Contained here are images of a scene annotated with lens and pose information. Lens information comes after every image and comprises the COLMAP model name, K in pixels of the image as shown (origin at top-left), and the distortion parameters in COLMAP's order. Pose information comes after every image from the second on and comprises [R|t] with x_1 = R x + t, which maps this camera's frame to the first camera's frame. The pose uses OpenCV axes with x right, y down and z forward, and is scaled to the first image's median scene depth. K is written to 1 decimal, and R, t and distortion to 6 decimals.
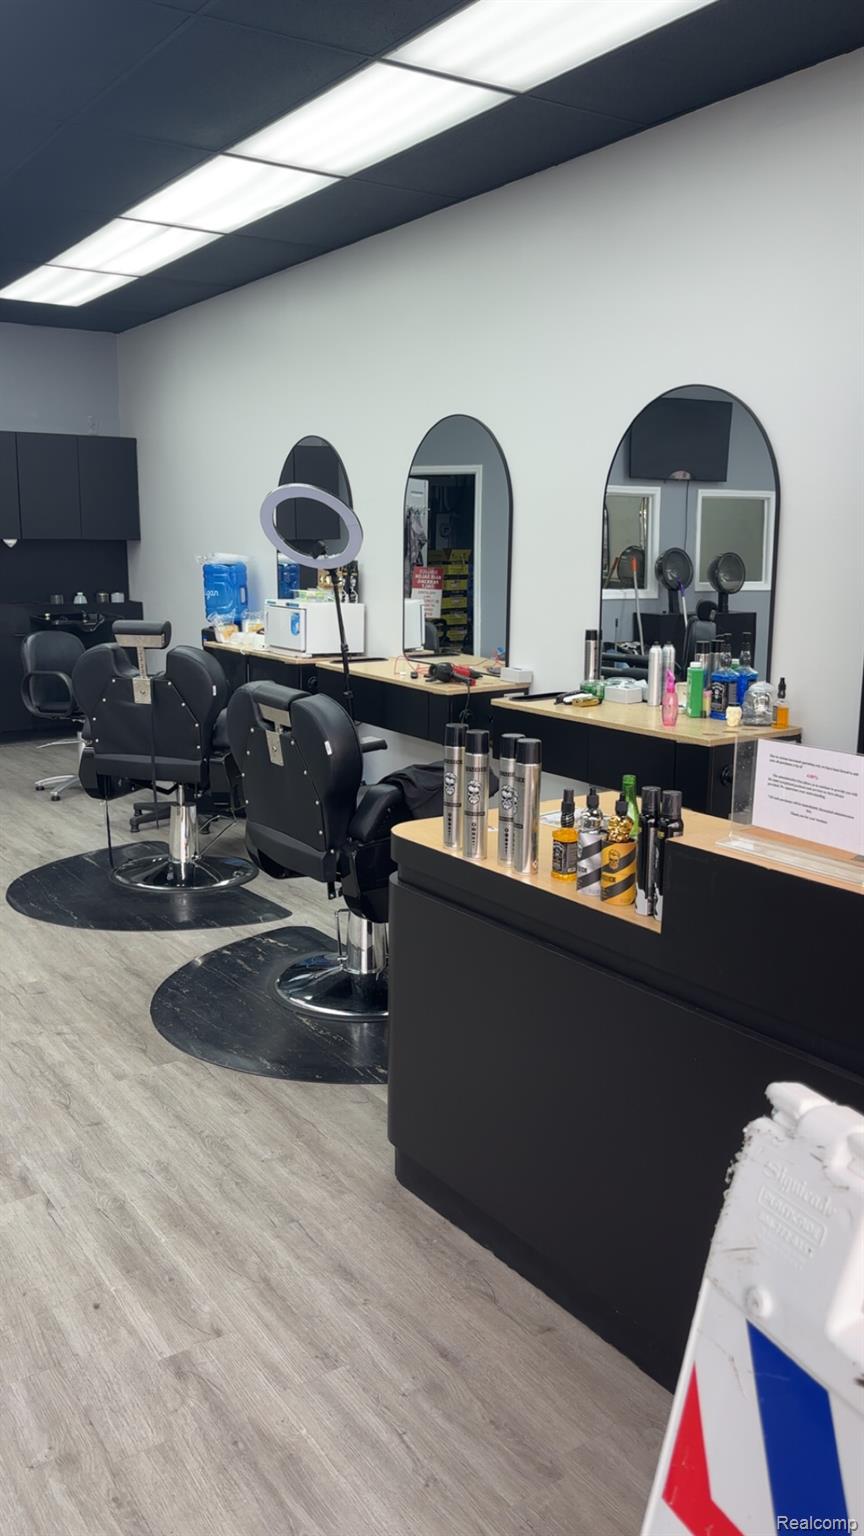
lens RADIAL K [[1218.0, 0, 432.0], [0, 1218.0, 768.0], [0, 0, 1]] dist [0.002604, -0.004476]
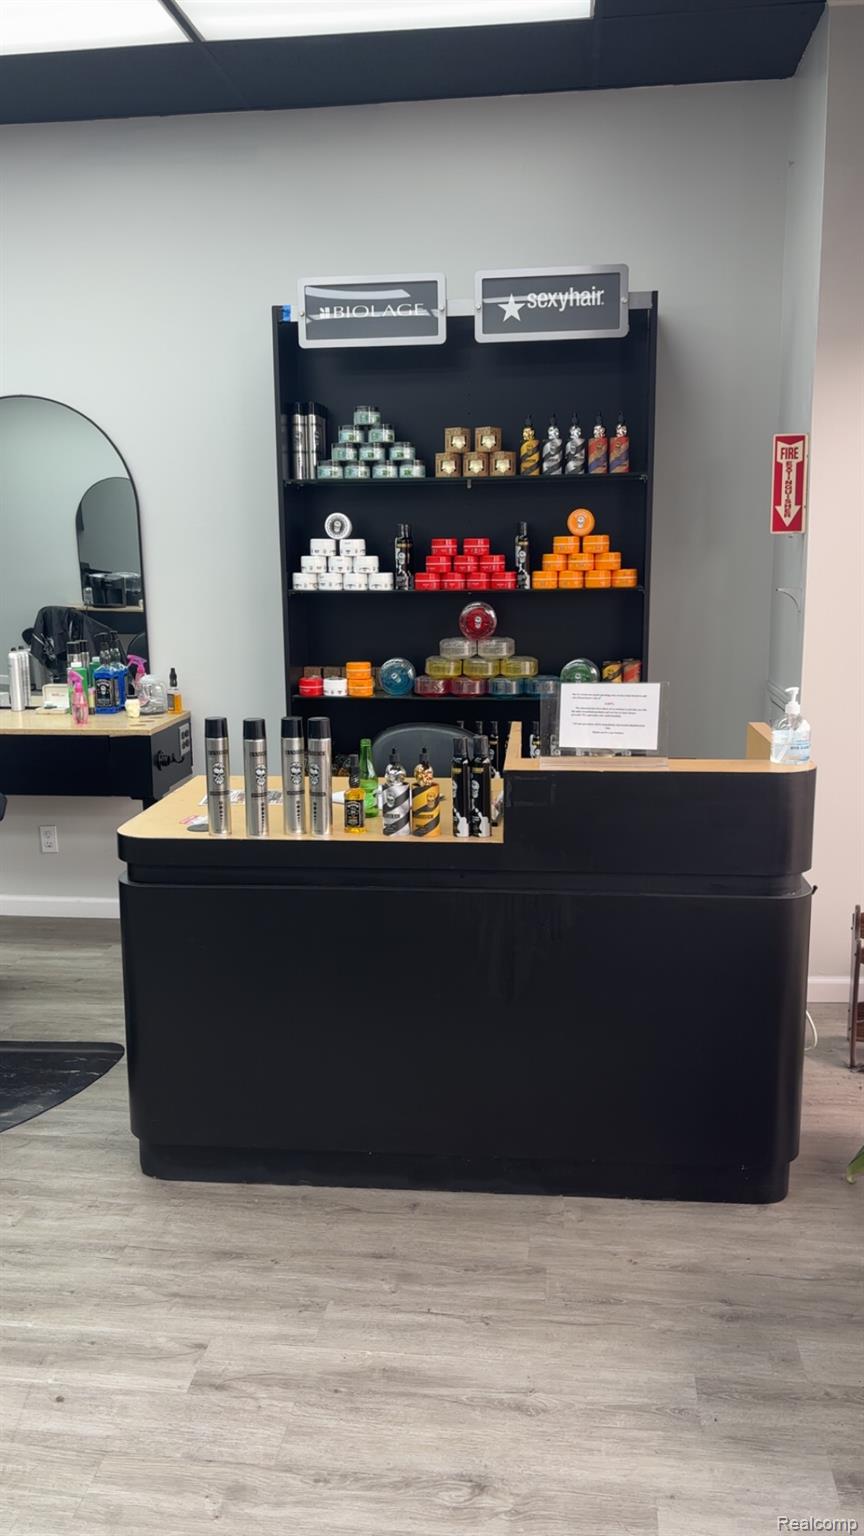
lens RADIAL K [[1218.0, 0, 432.0], [0, 1218.0, 768.0], [0, 0, 1]] dist [0.002604, -0.004476]
pose [[0.645964, -0.151403, 0.748203, -0.716528], [0.155684, 0.985663, 0.065044, -0.034719], [-0.747324, 0.074467, 0.660274, 0.168579]]
